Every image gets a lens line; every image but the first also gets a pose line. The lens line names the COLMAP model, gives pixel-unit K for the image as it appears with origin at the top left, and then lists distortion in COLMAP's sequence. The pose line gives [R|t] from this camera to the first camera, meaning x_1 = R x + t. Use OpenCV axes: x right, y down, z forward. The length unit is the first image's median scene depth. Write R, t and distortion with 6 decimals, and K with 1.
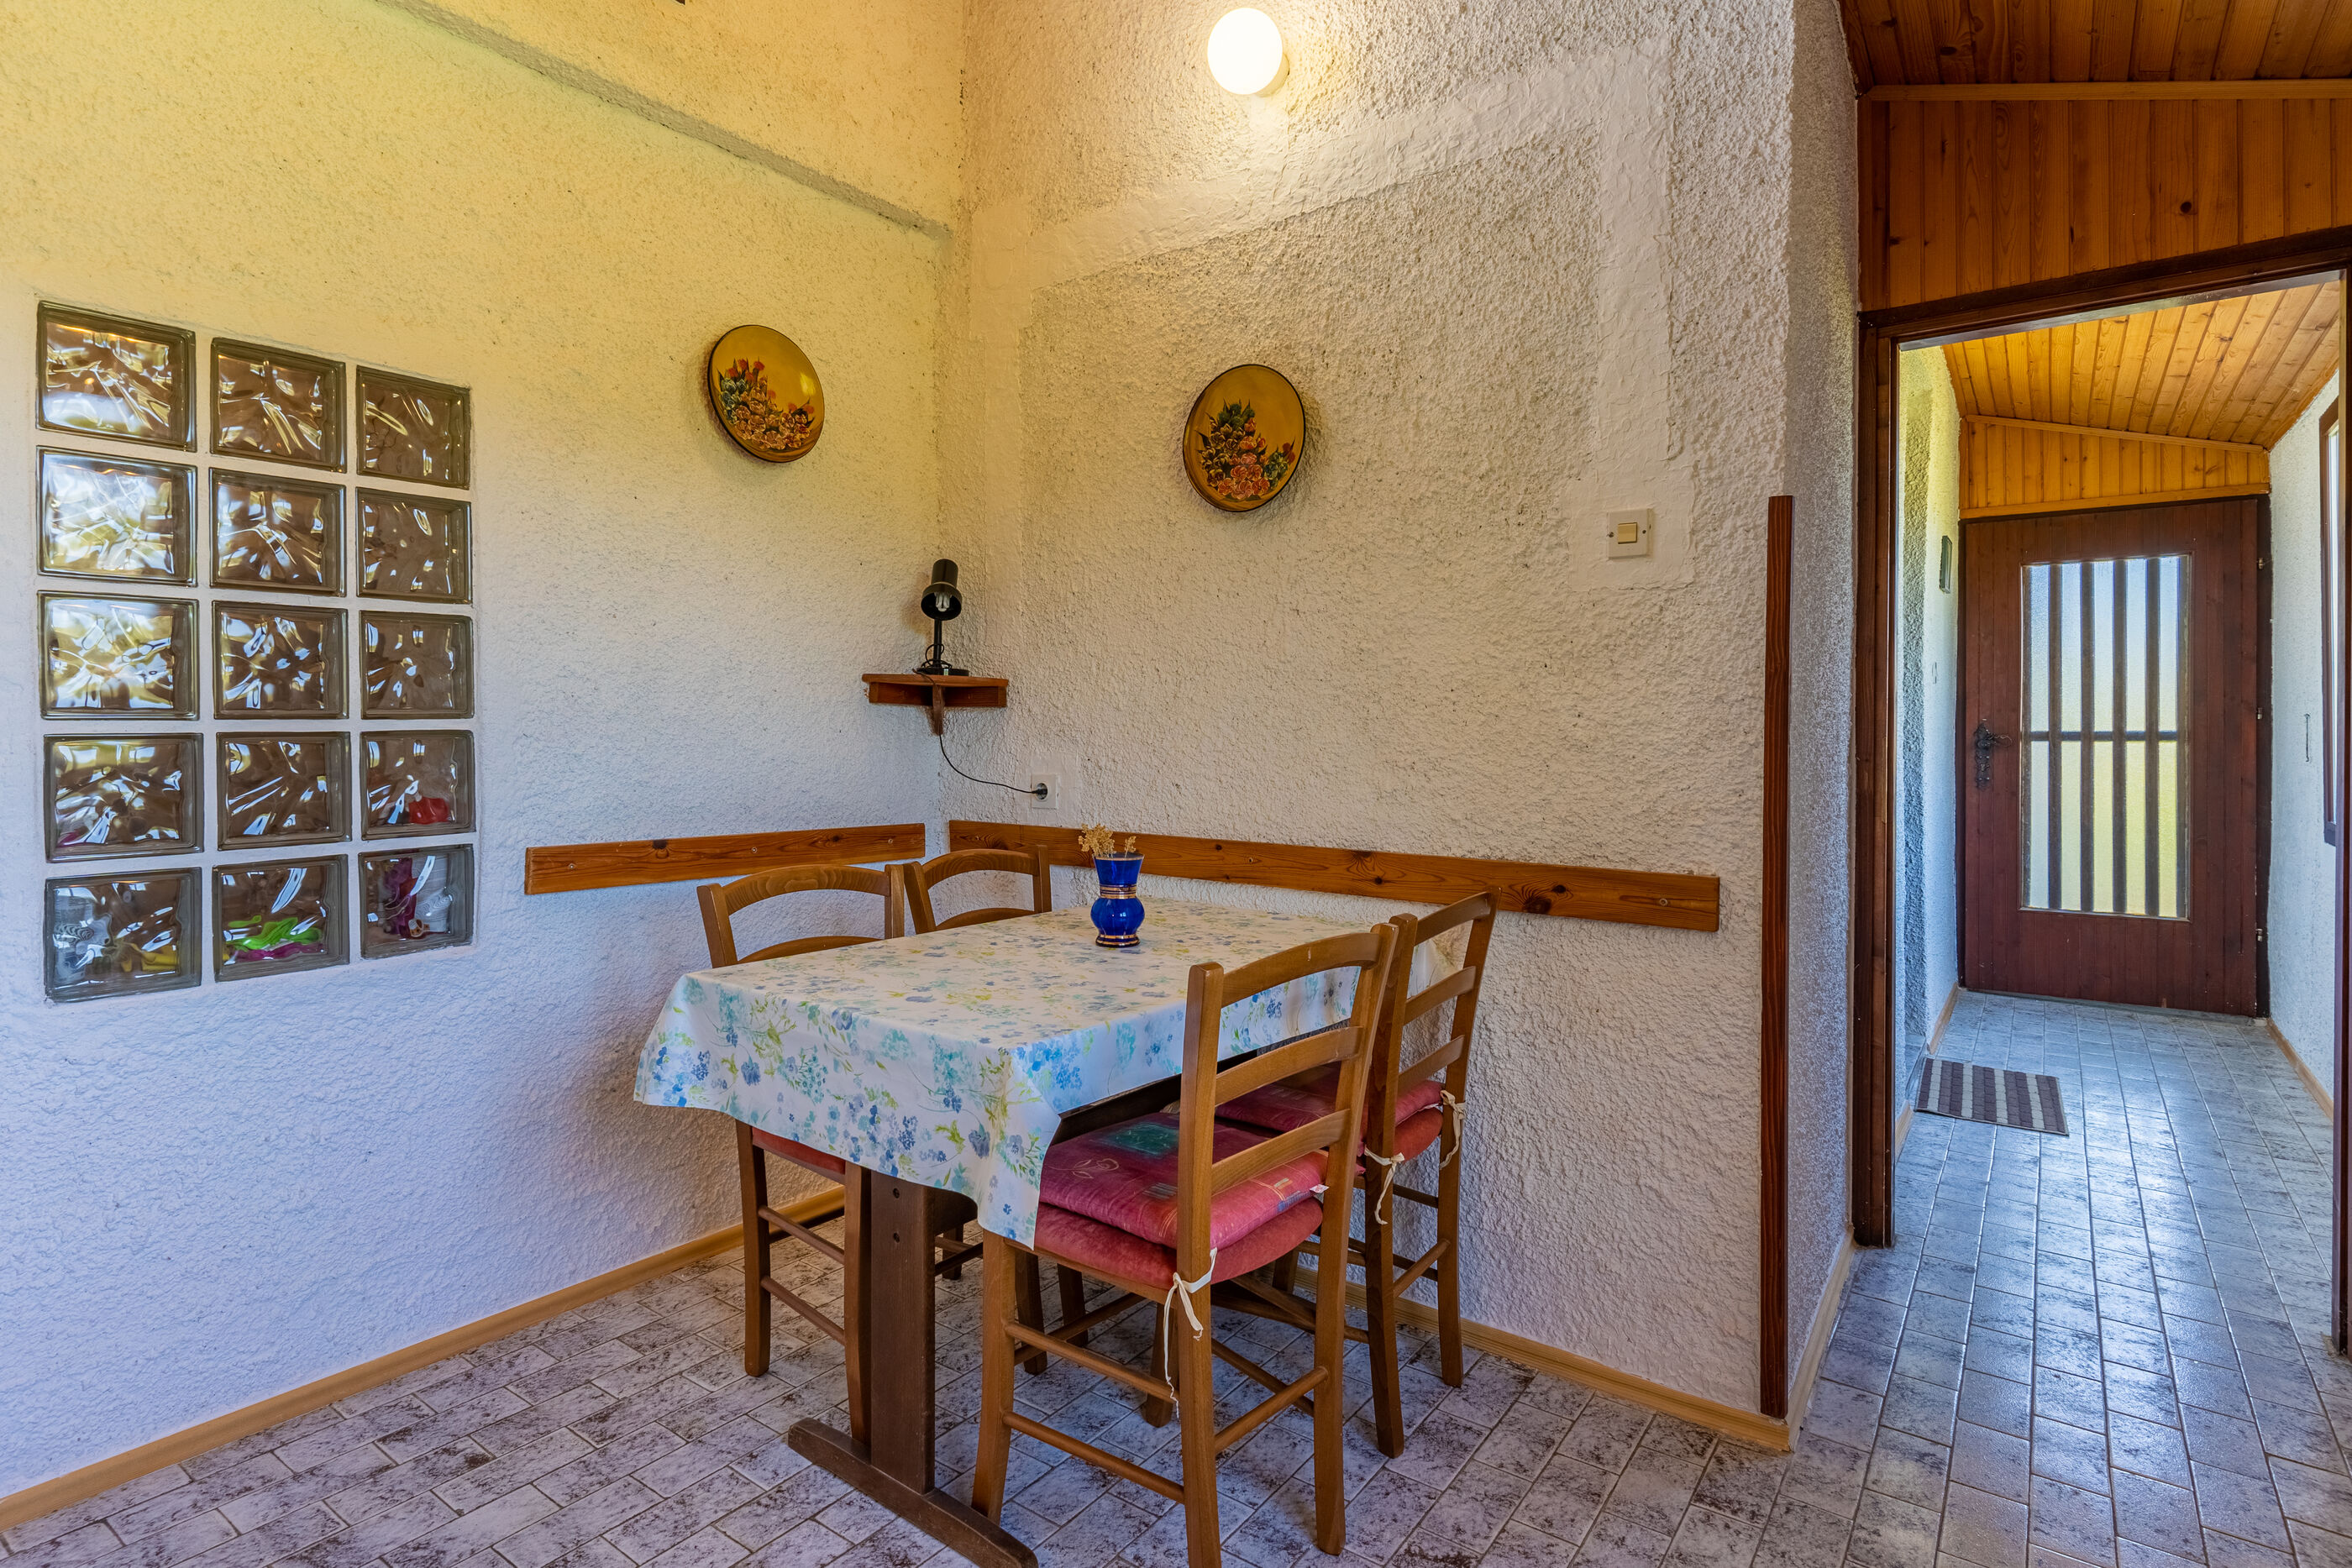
lens RADIAL K [[1195.3, 0, 1162.0], [0, 1195.3, 740.1], [0, 0, 1]] dist [0.003857, -0.000878]
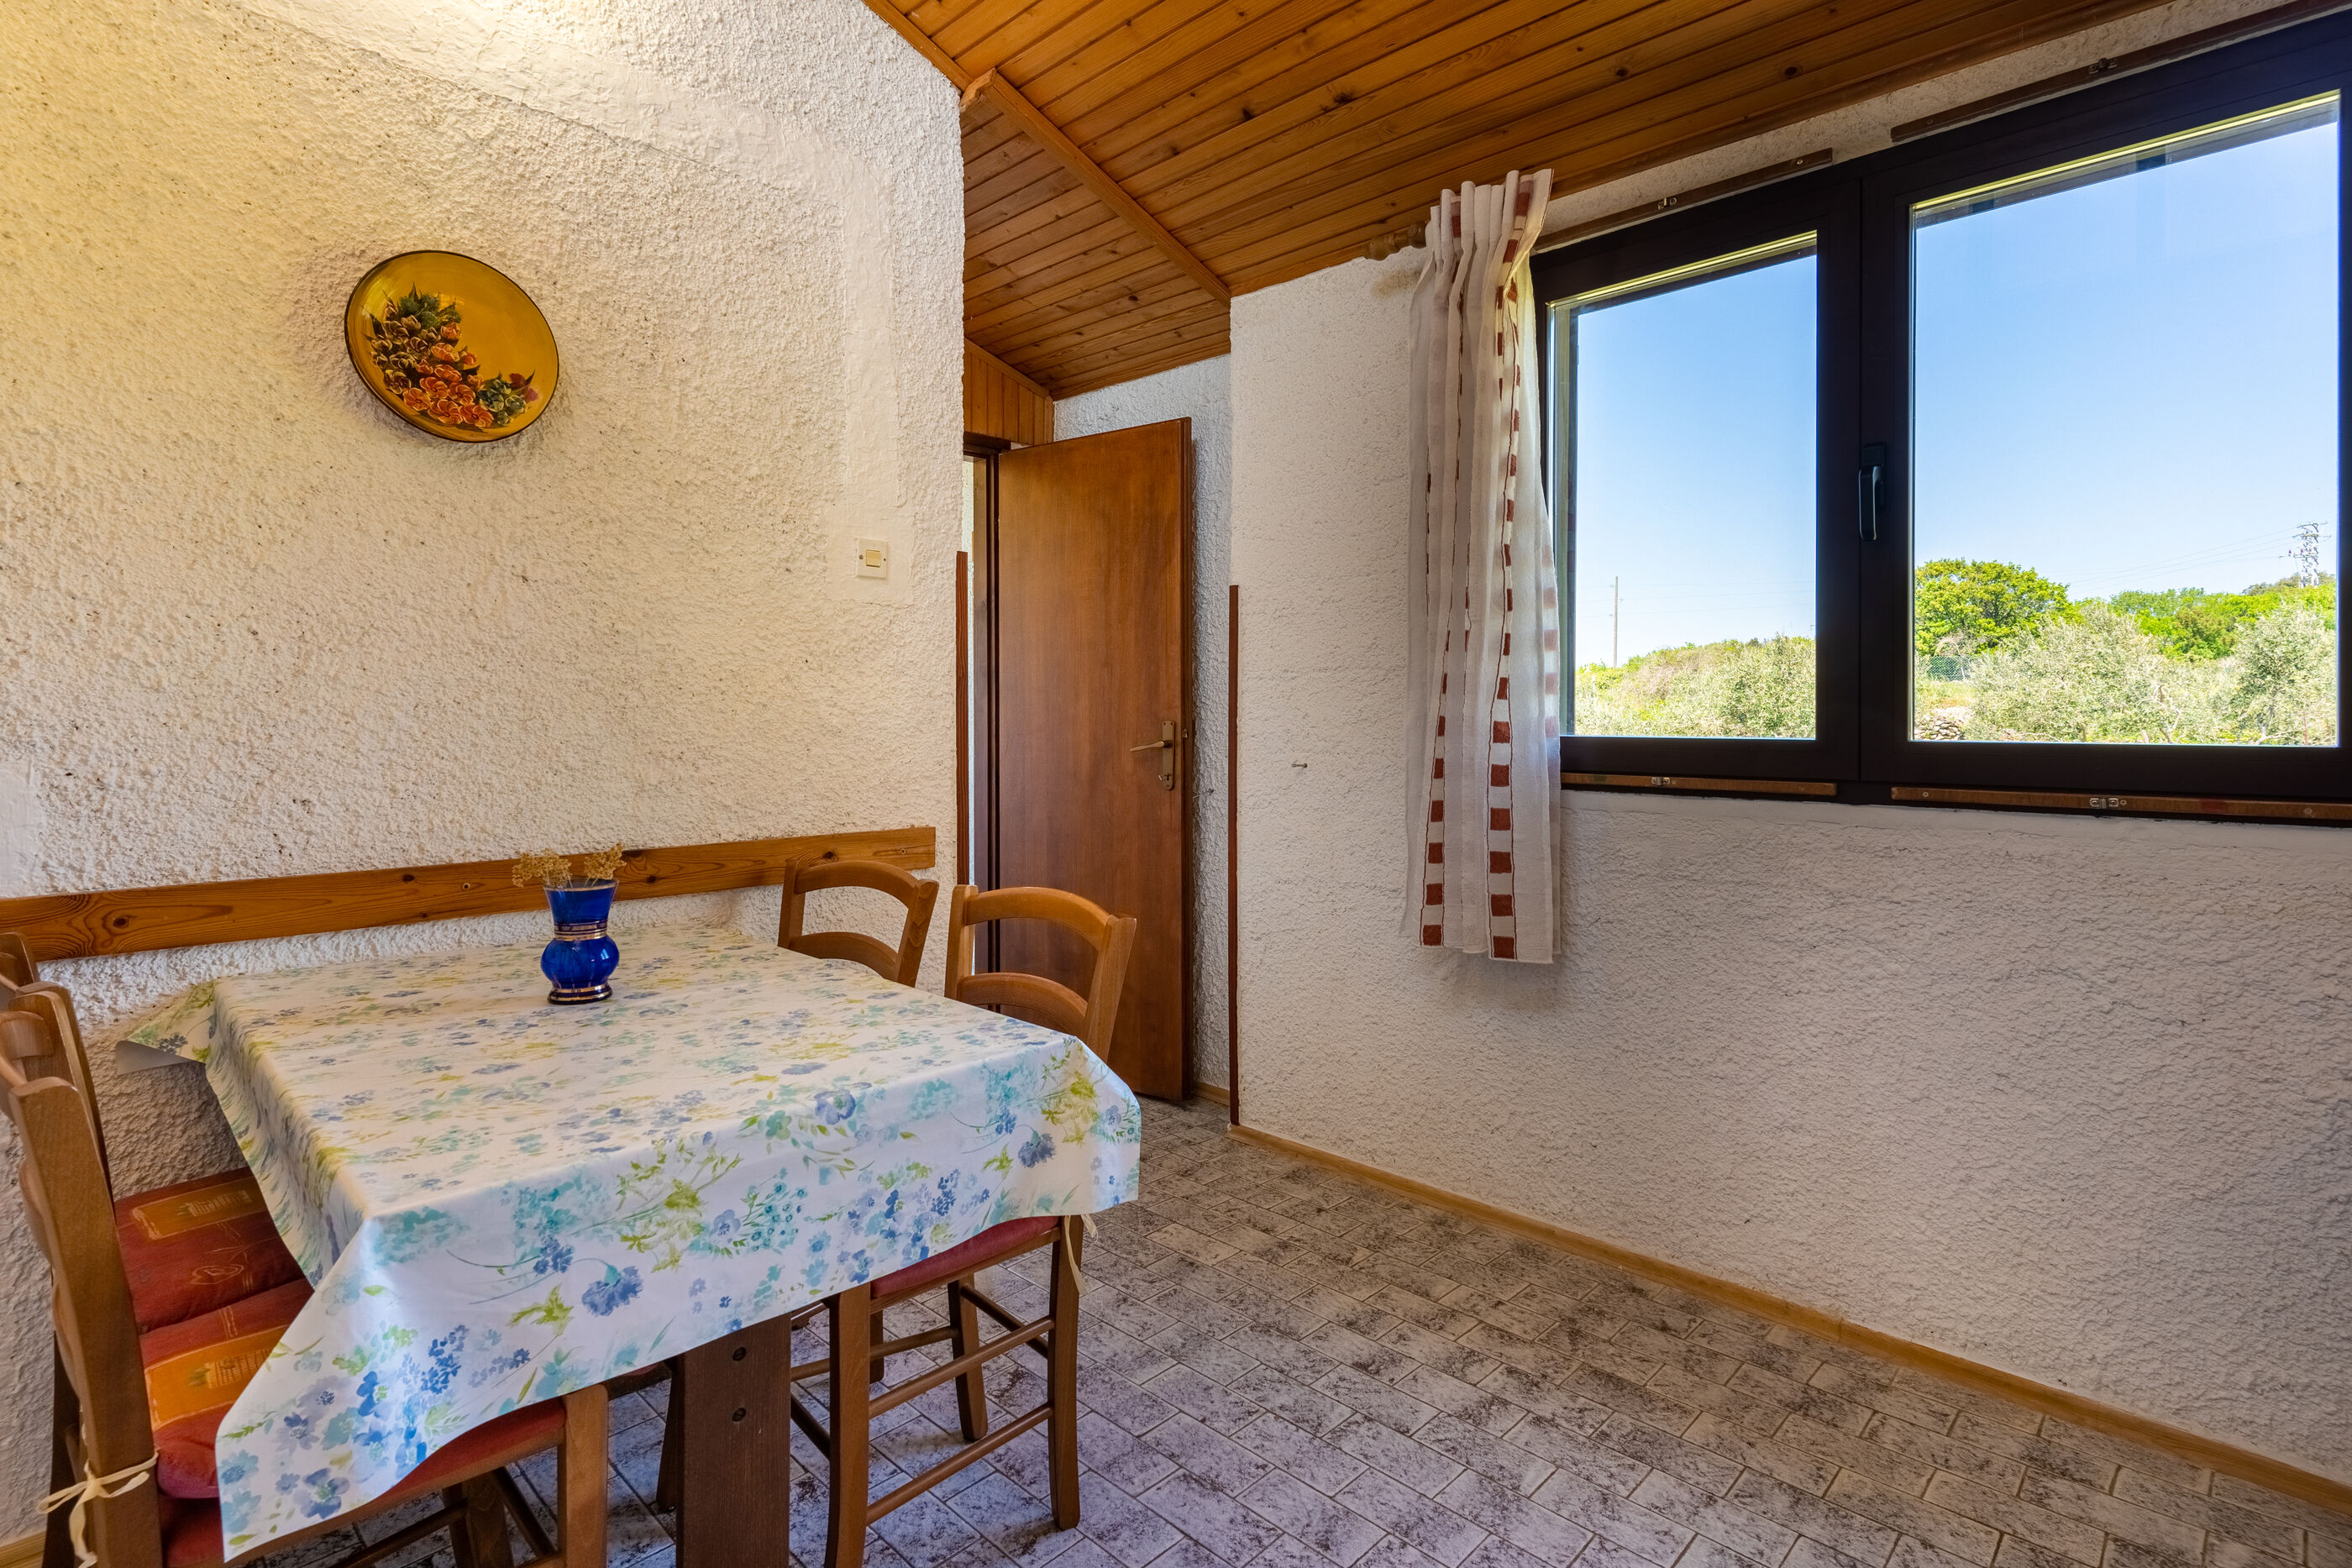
lens RADIAL K [[1195.3, 0, 1101.2], [0, 1195.3, 720.1], [0, 0, 1]] dist [0.003857, -0.000878]
pose [[0.153531, -0.010008, 0.988093, -0.712169], [0.010367, 0.999910, 0.008517, -0.012581], [-0.988089, 0.008936, 0.153621, 0.516636]]
